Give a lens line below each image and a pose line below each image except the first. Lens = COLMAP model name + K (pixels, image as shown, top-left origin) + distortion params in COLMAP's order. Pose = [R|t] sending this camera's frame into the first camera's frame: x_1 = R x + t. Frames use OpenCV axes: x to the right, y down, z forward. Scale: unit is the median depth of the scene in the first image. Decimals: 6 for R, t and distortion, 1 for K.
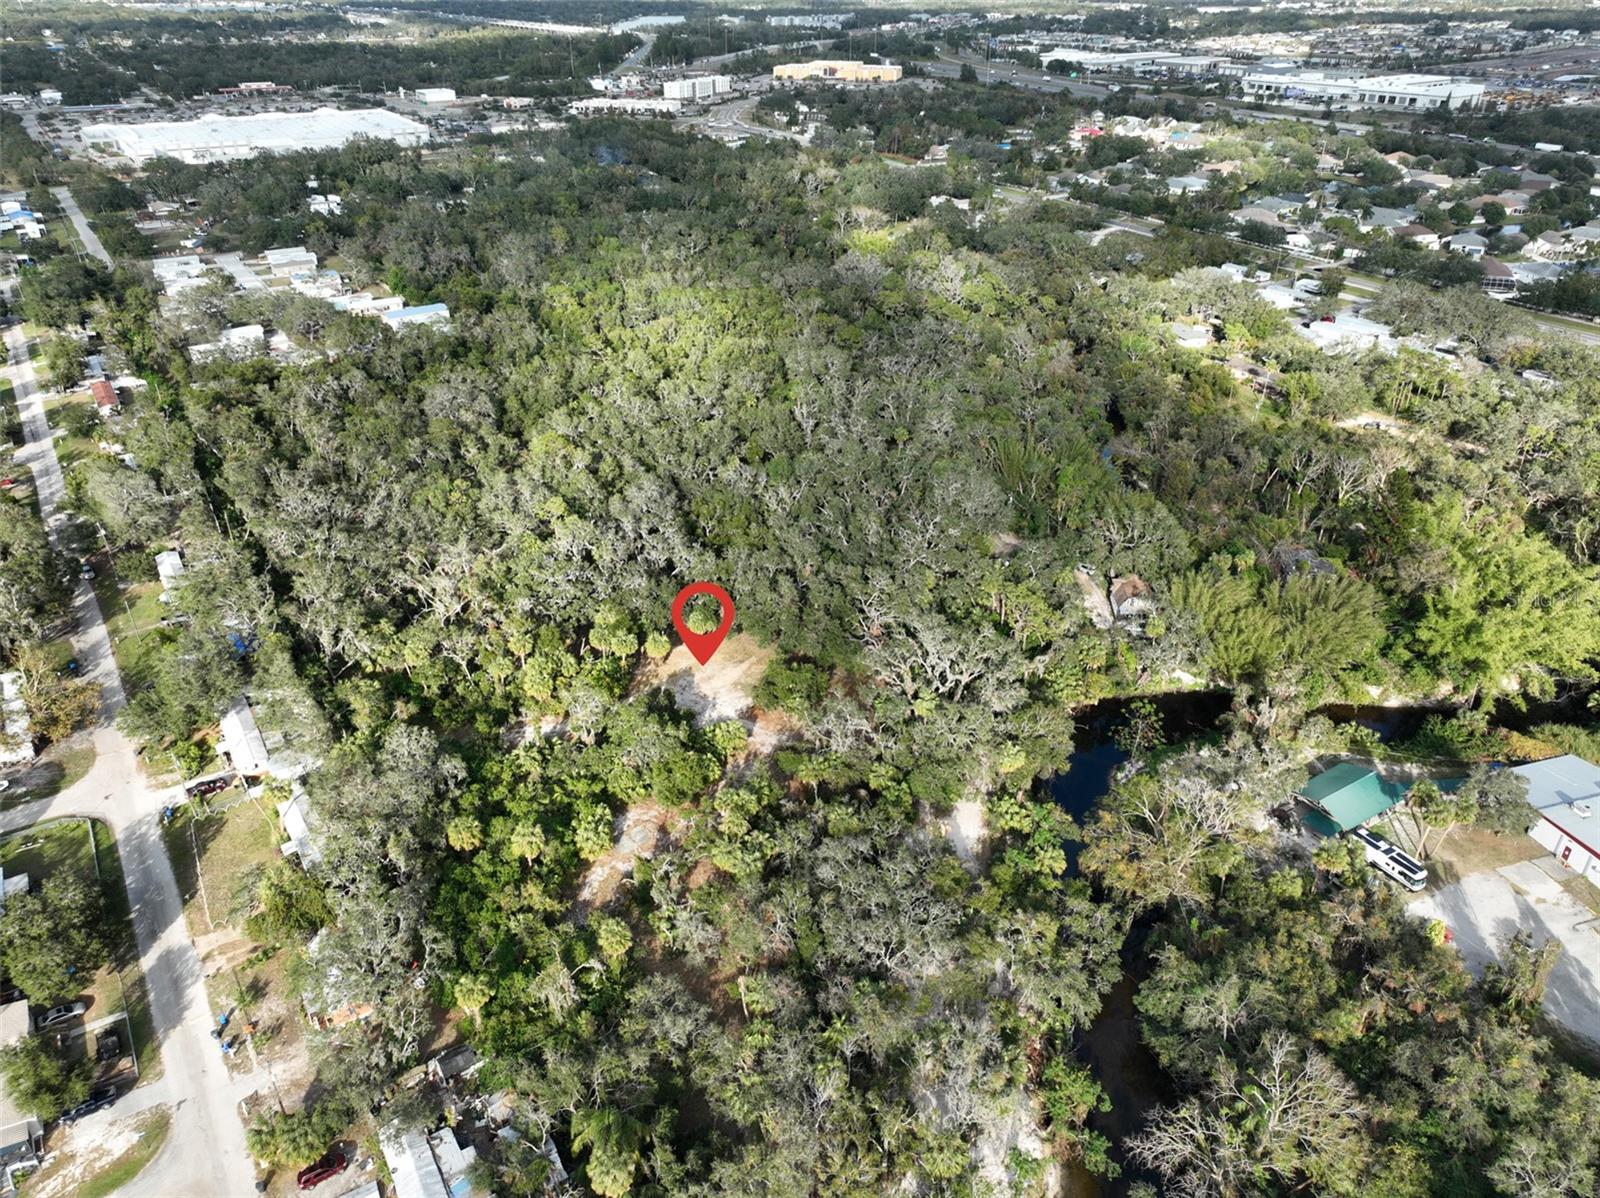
lens RADIAL K [[1117.0, 0, 804.5], [0, 1117.0, 595.5], [0, 0, 1]] dist [-0.008202, 0.026178]
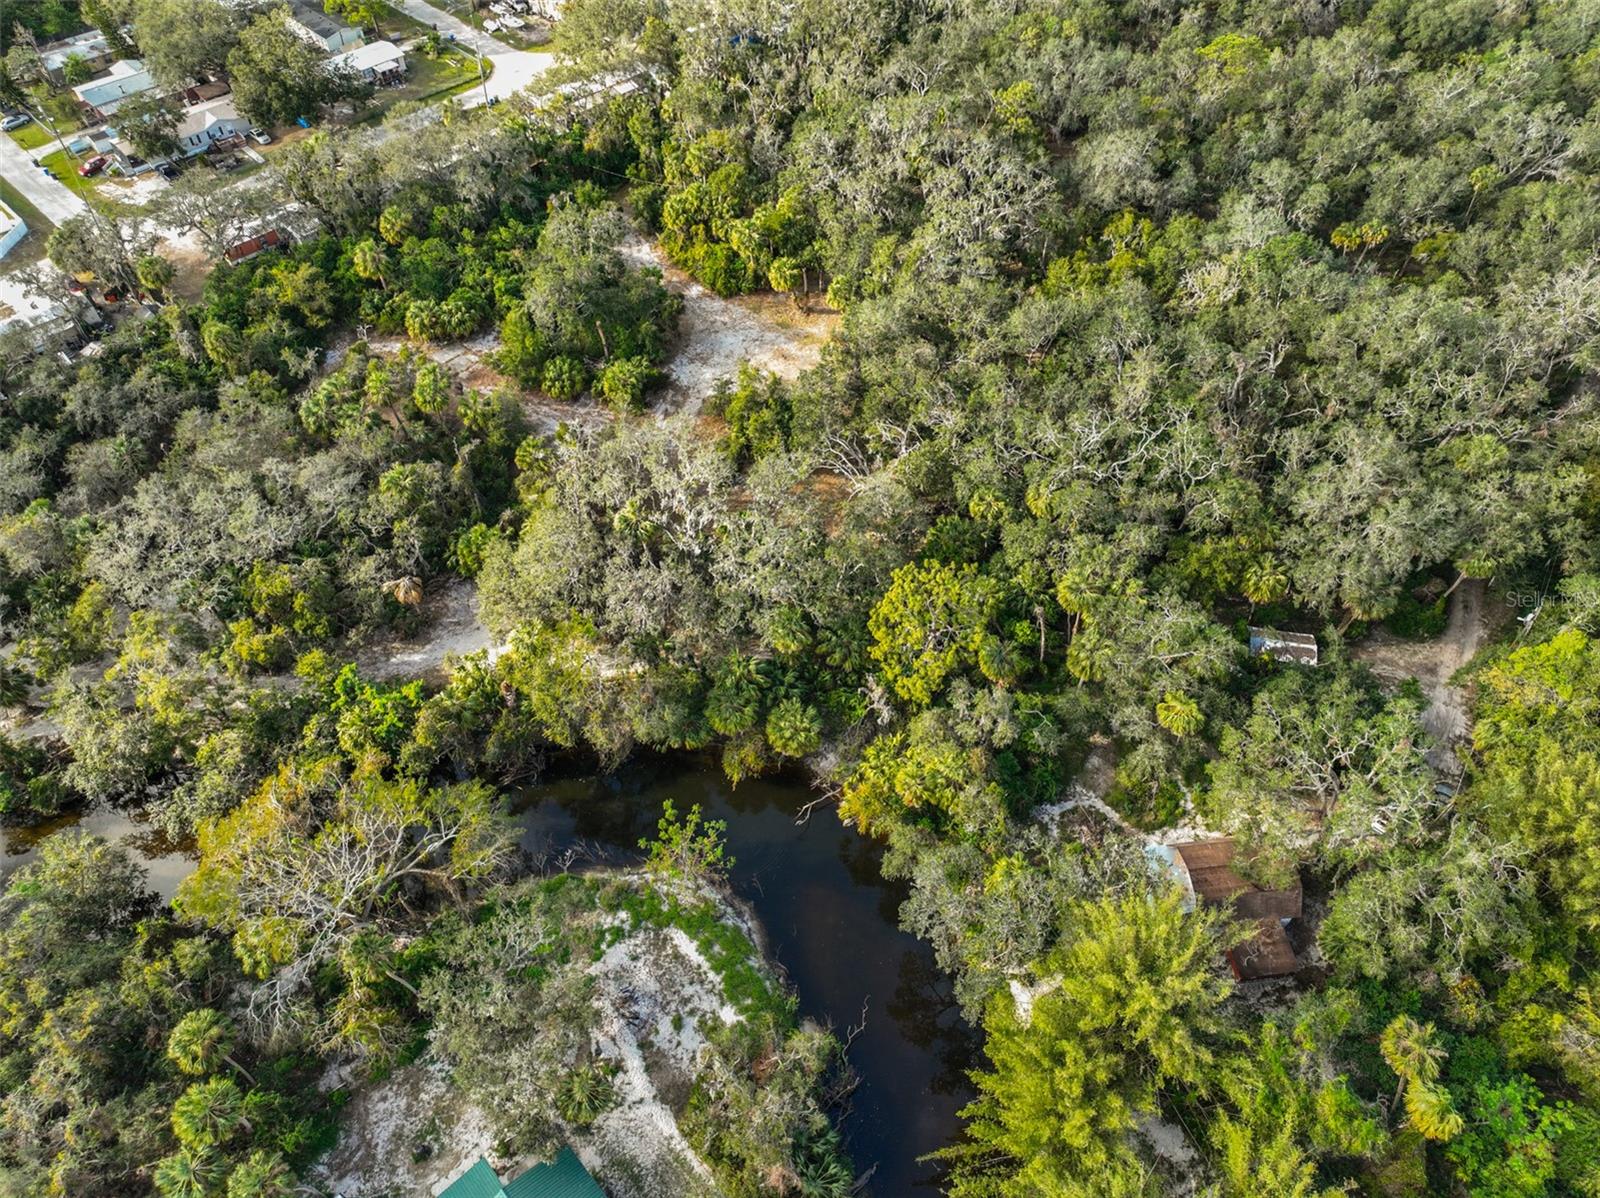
lens RADIAL K [[1117.0, 0, 804.5], [0, 1117.0, 595.5], [0, 0, 1]] dist [-0.008202, 0.026178]
pose [[0.194490, 0.746035, -0.636872, 0.111299], [-0.481989, 0.638166, 0.600359, -0.060148], [0.854319, 0.190202, 0.483697, 0.154274]]
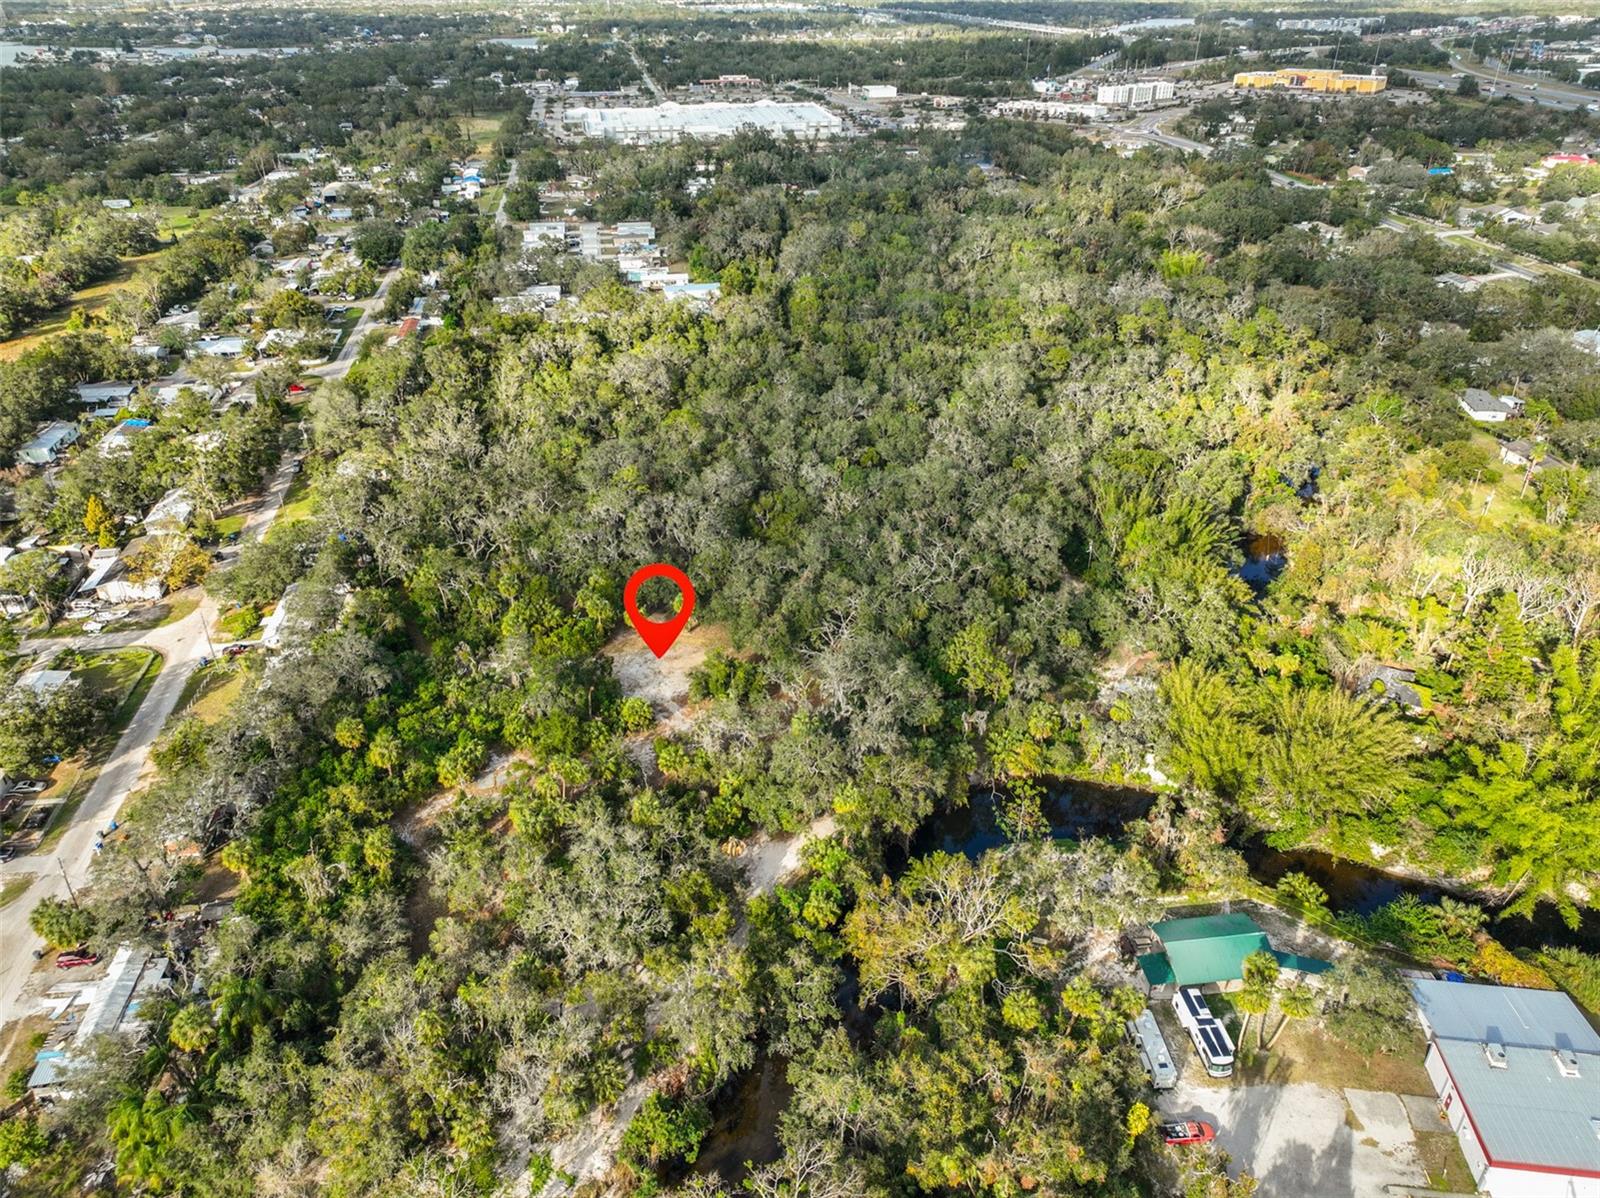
lens RADIAL K [[1117.0, 0, 804.5], [0, 1117.0, 595.5], [0, 0, 1]] dist [-0.008202, 0.026178]
pose [[0.912123, 0.197704, -0.359090, 0.086013], [-0.198099, 0.979517, 0.036104, -0.009716], [0.358872, 0.038204, 0.932605, 0.017467]]
